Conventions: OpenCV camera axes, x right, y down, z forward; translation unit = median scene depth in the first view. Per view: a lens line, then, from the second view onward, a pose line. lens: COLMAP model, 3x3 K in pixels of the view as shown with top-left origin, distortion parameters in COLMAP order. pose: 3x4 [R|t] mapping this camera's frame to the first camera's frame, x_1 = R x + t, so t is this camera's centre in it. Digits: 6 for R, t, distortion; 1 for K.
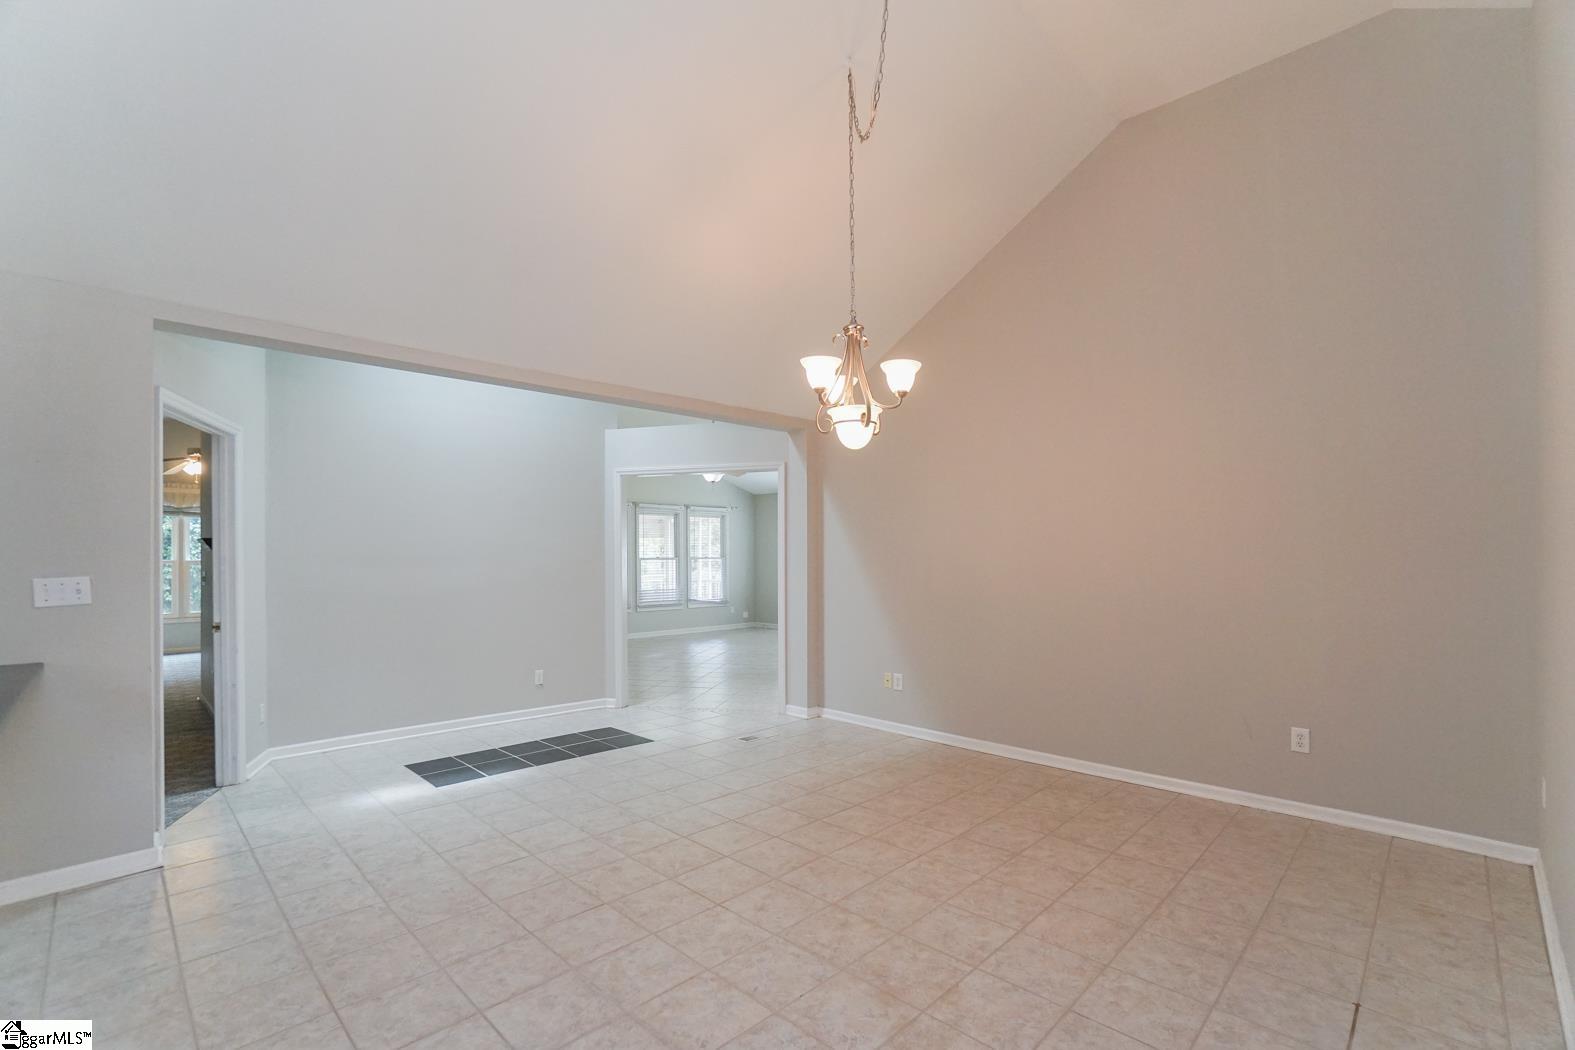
lens RADIAL K [[706.0, 0, 773.8], [0, 706.0, 533.4], [0, 0, 1]] dist [-0.078261, 0.031606]
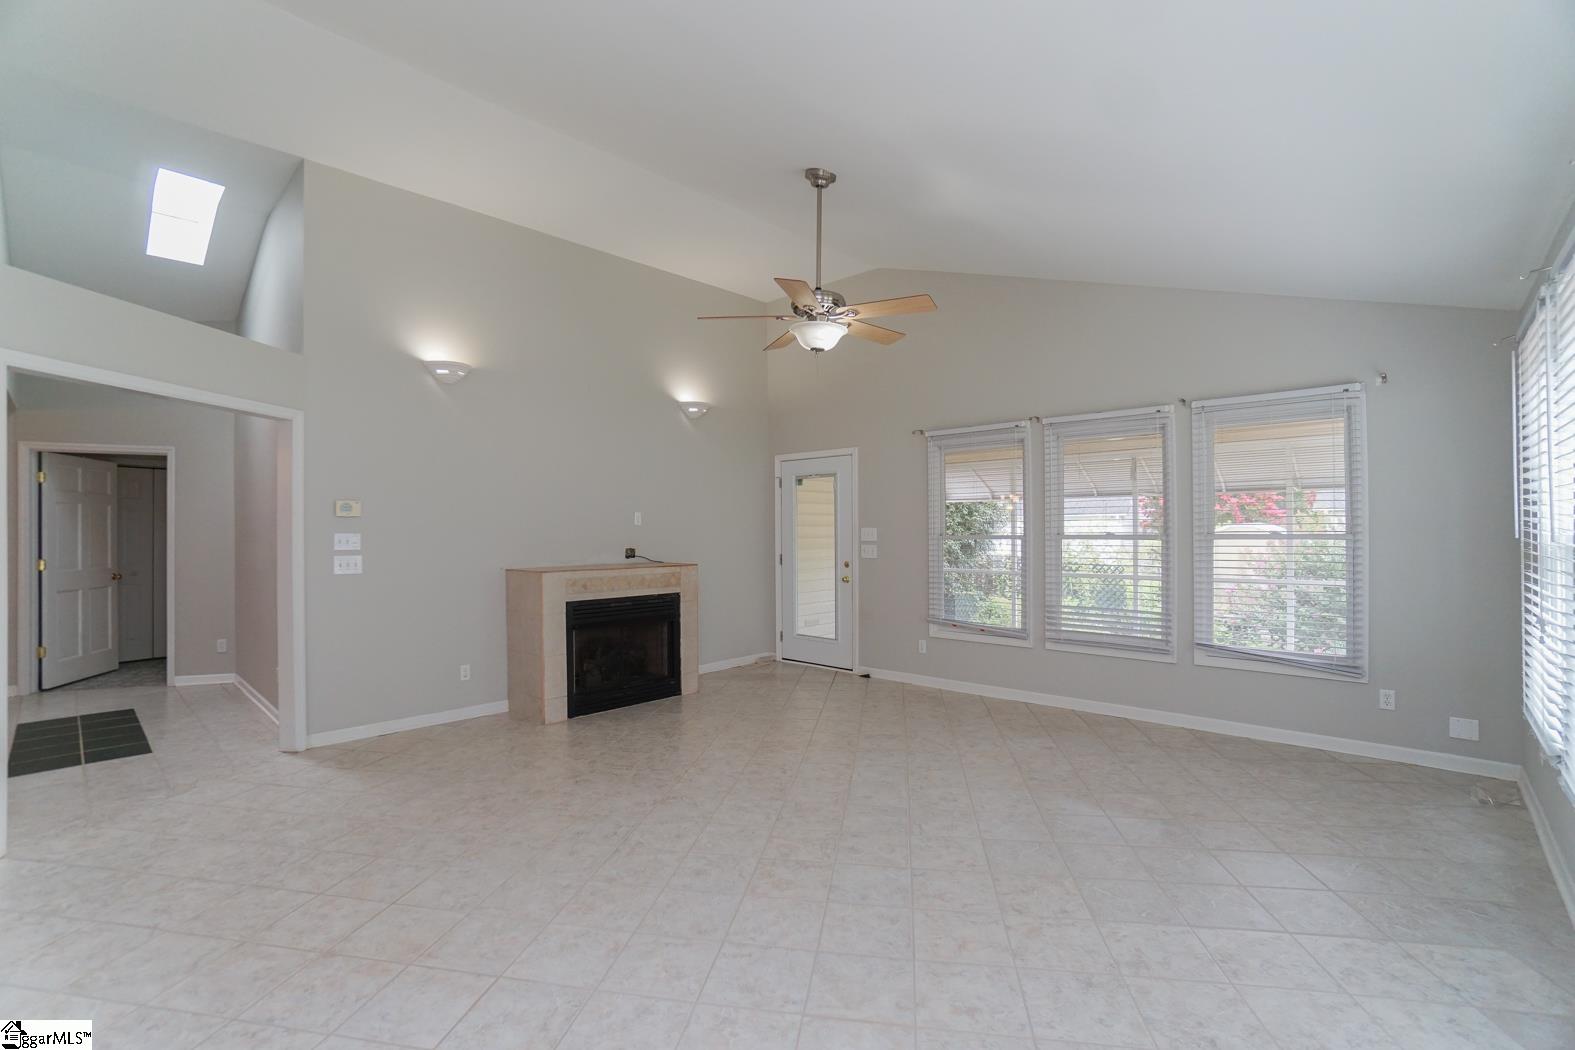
lens RADIAL K [[706.0, 0, 773.8], [0, 706.0, 533.4], [0, 0, 1]] dist [-0.078261, 0.031606]
pose [[0.041160, 0.006485, -0.999132, 0.835417], [0.035206, 0.999349, 0.007937, 0.076270], [0.998532, -0.035503, 0.040905, 2.555129]]
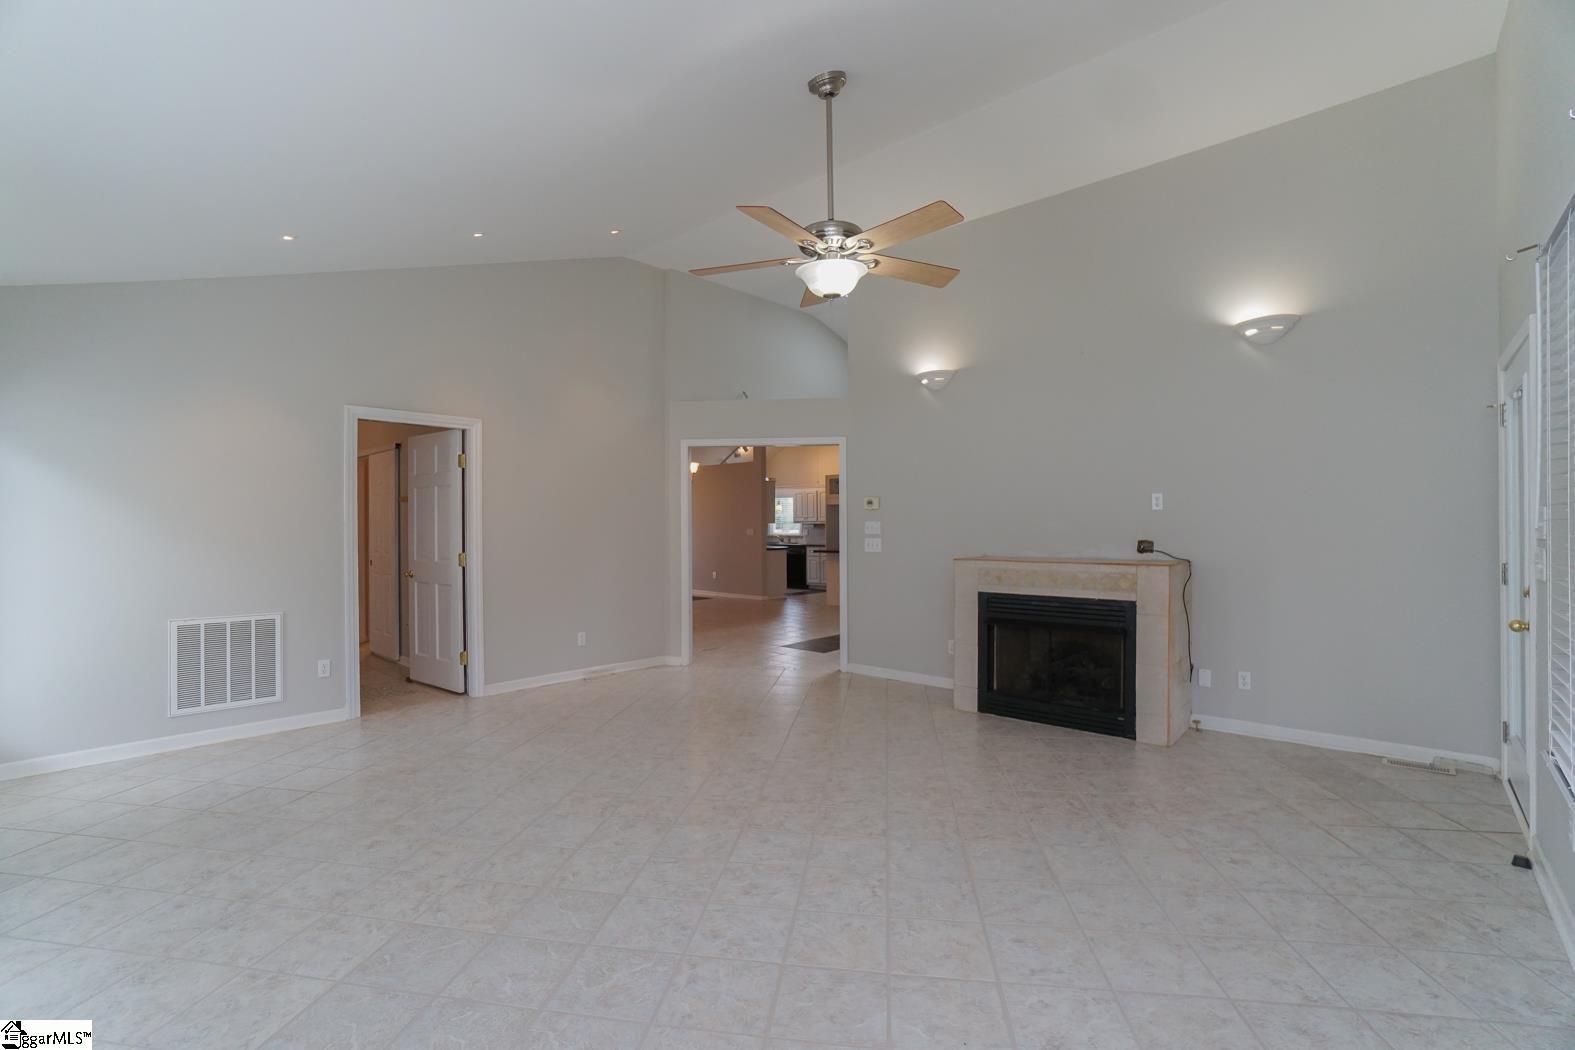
lens RADIAL K [[706.0, 0, 773.8], [0, 706.0, 533.4], [0, 0, 1]] dist [-0.078261, 0.031606]
pose [[-0.998620, 0.007934, -0.051914, -0.115620], [0.008999, 0.999753, -0.020324, 0.120738], [0.051740, -0.020763, -0.998445, 3.532861]]
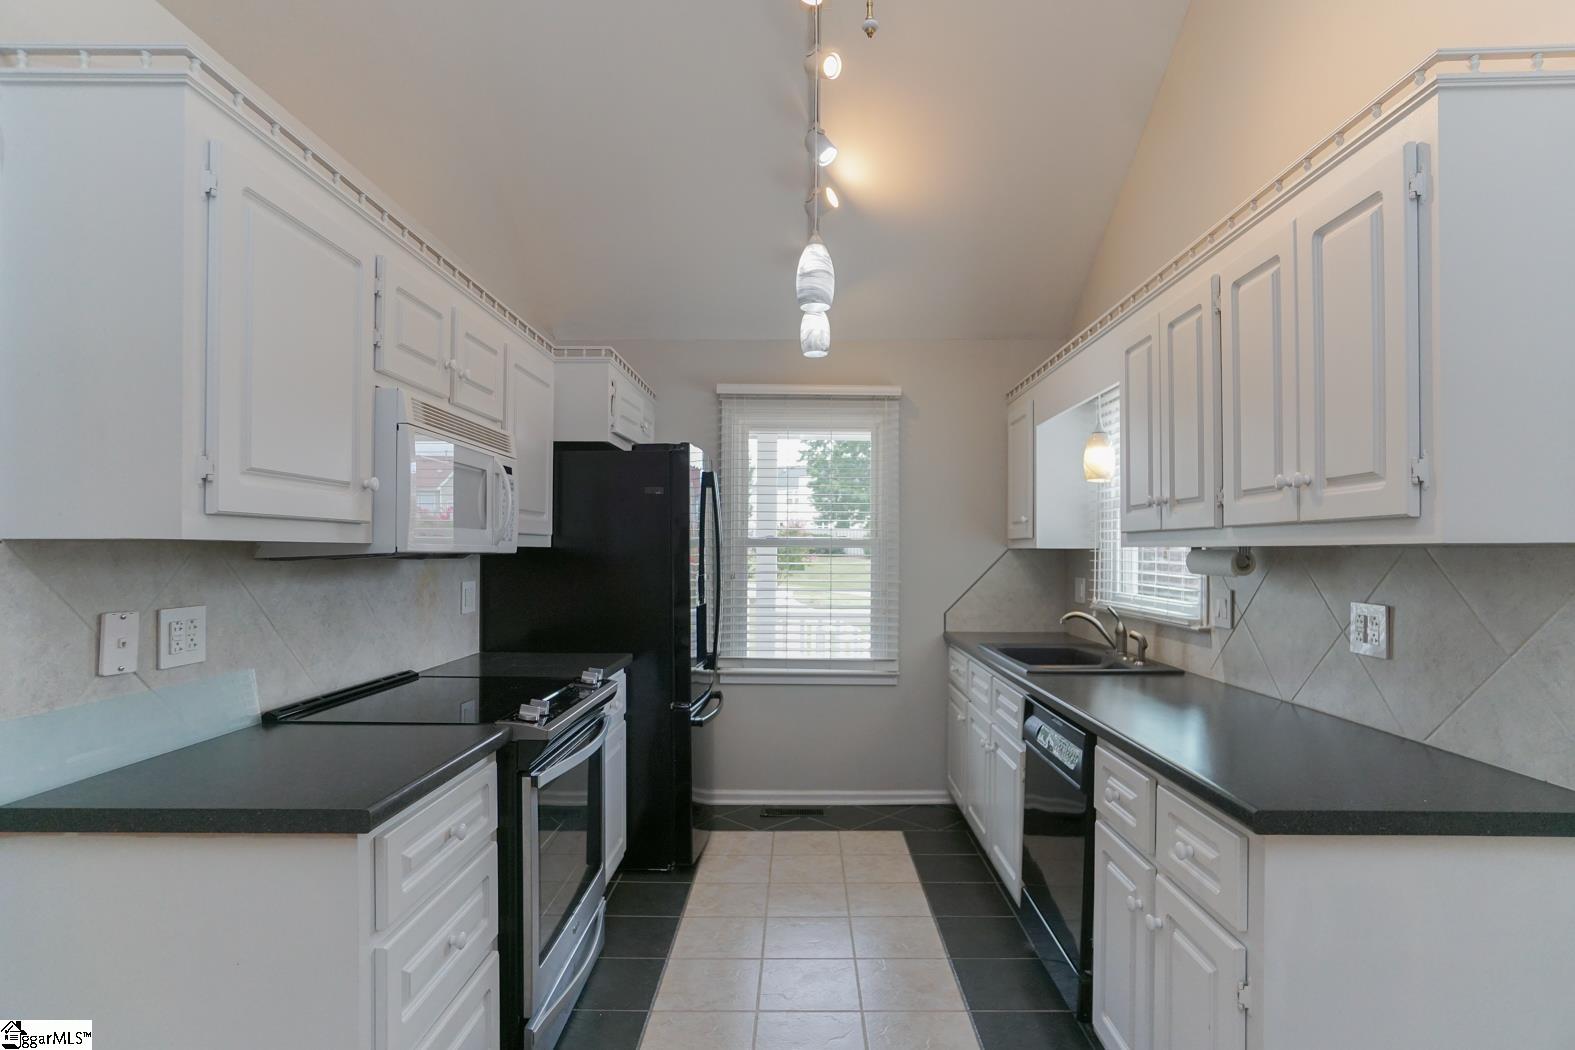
lens RADIAL K [[814.9, 0, 809.3], [0, 814.9, 546.2], [0, 0, 1]] dist [-0.069775, 0.047091]
pose [[-0.720799, 0.003866, 0.693133, -0.763906], [-0.025113, 0.999182, -0.031689, 0.007868], [-0.692689, -0.040248, -0.720112, 0.042683]]
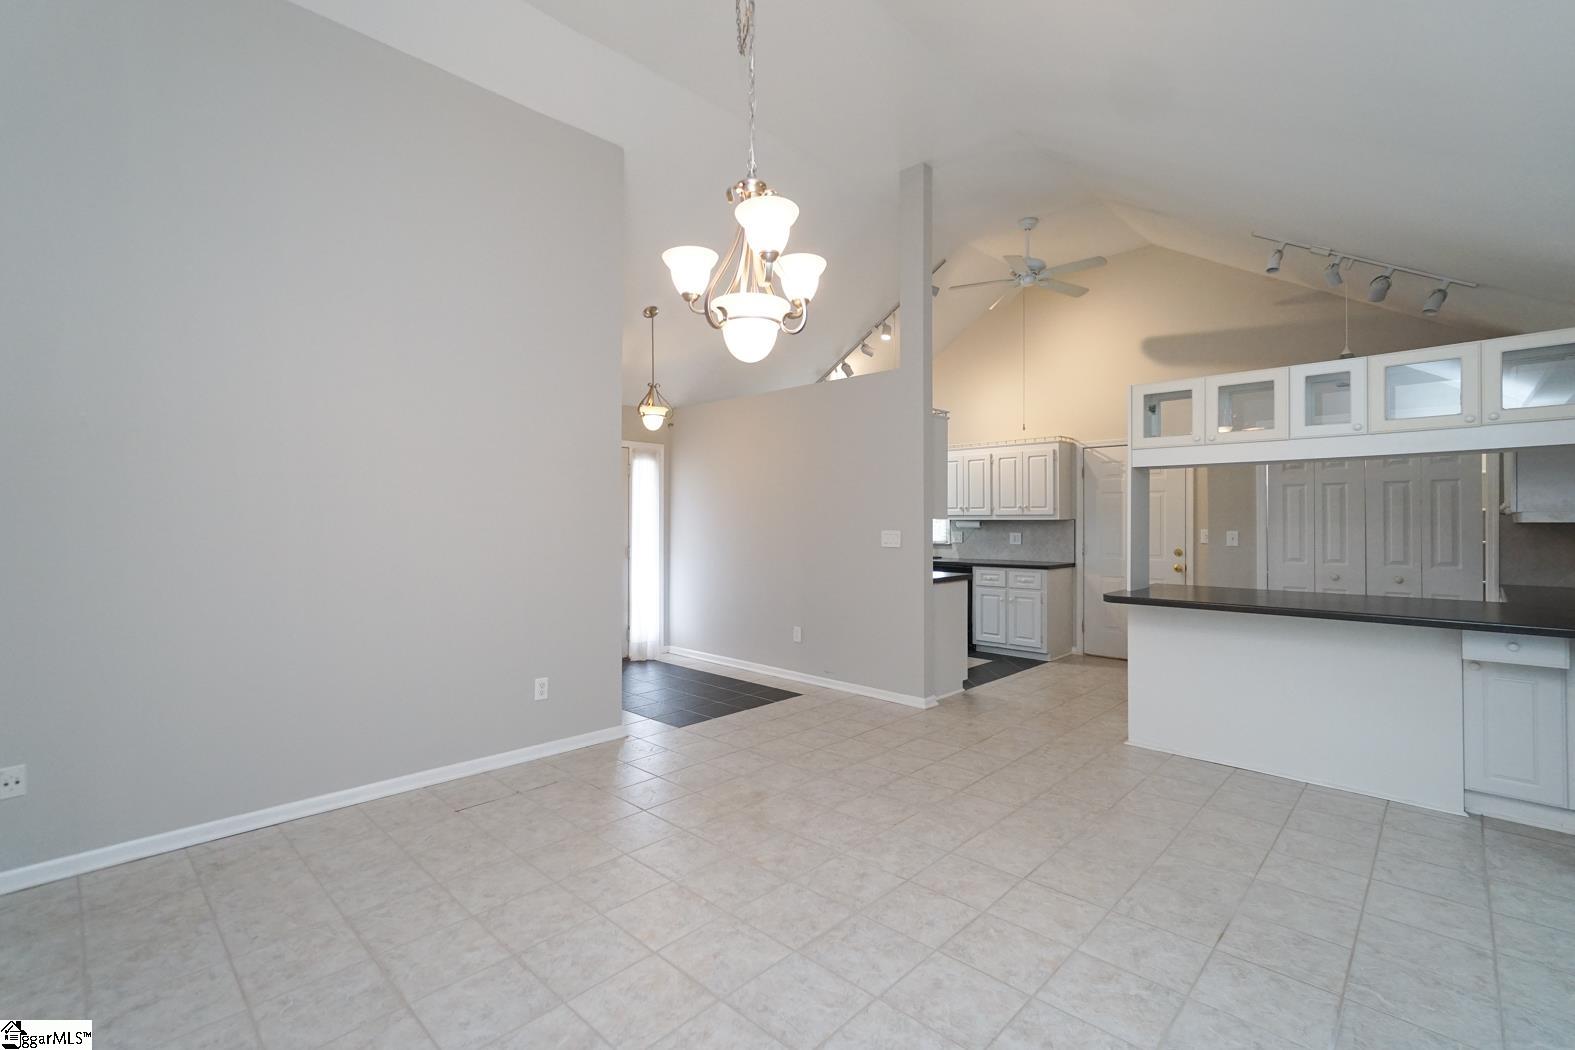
lens RADIAL K [[705.0, 0, 781.9], [0, 705.0, 523.0], [0, 0, 1]] dist [0.000283, 0.000097]
pose [[-0.999542, 0.004041, -0.029983, 0.090731], [0.004887, 0.999590, -0.028197, 0.047142], [0.029856, -0.028331, -0.999153, 1.466810]]
